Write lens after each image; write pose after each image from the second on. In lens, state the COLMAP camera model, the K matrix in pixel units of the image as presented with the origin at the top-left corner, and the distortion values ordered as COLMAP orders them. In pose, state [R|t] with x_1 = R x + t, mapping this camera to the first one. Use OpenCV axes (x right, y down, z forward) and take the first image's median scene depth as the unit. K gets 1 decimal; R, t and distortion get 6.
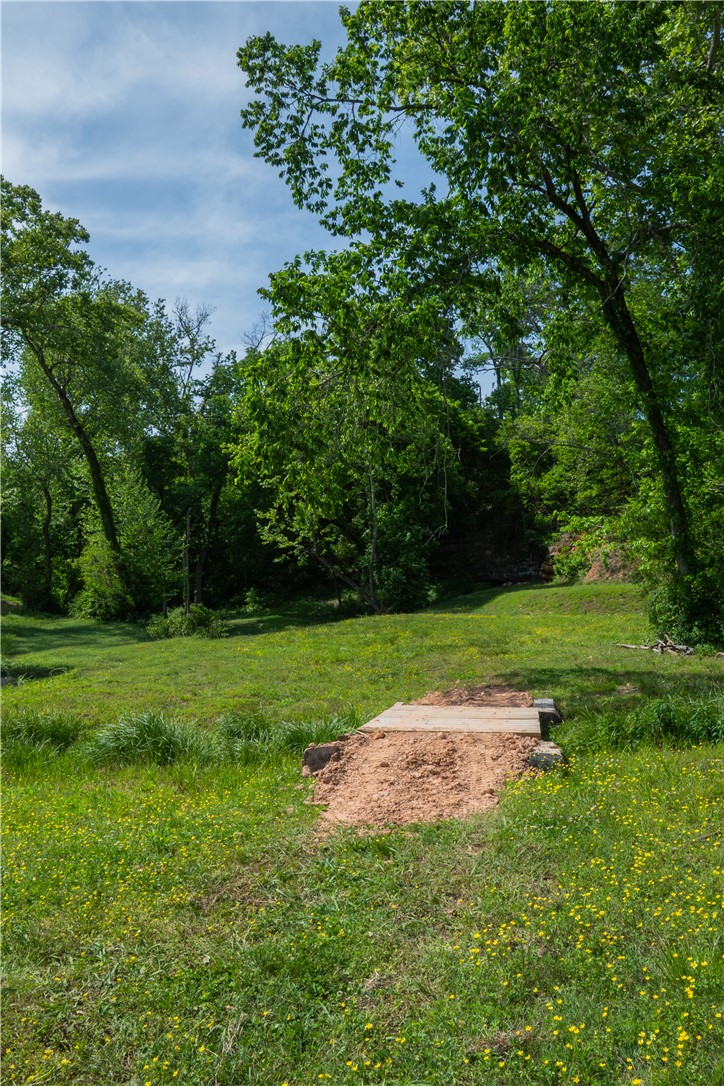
lens RADIAL K [[848.2, 0, 362.0], [0, 848.2, 543.0], [0, 0, 1]] dist [-0.106567, 0.106566]
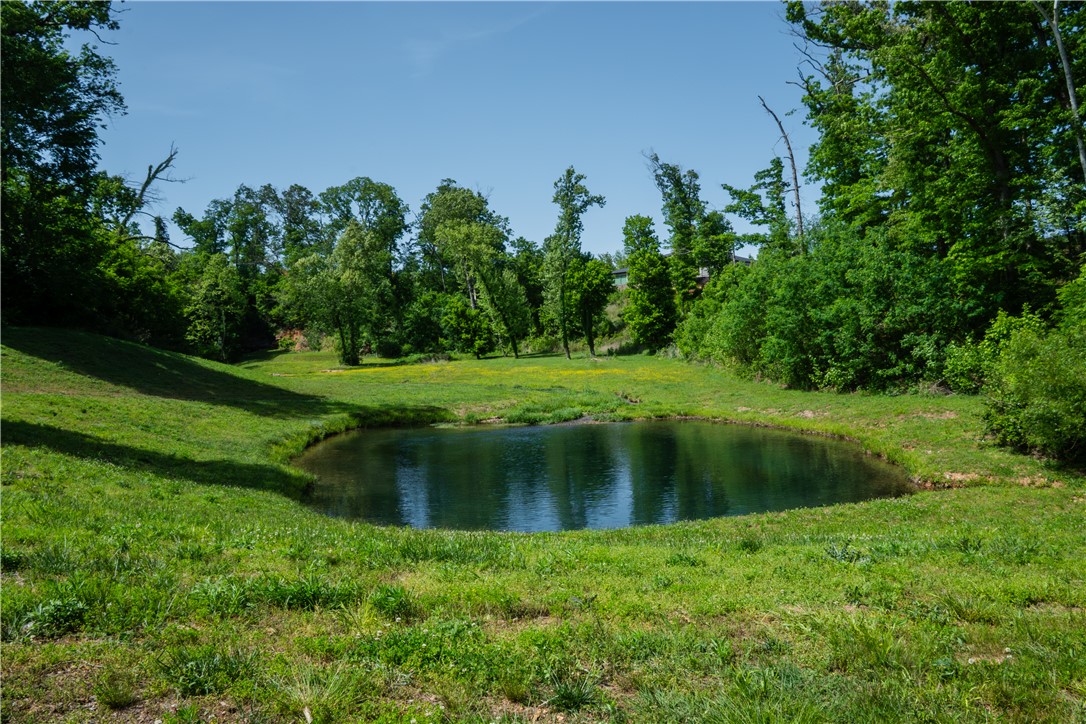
lens RADIAL K [[839.0, 0, 546.7], [0, 839.0, 368.3], [0, 0, 1]] dist [-0.116615, 0.148328]
pose [[0.775828, -0.027083, 0.630363, -0.891355], [-0.037077, 0.995395, 0.088400, -0.181821], [-0.629854, -0.091955, 0.771251, -1.838882]]
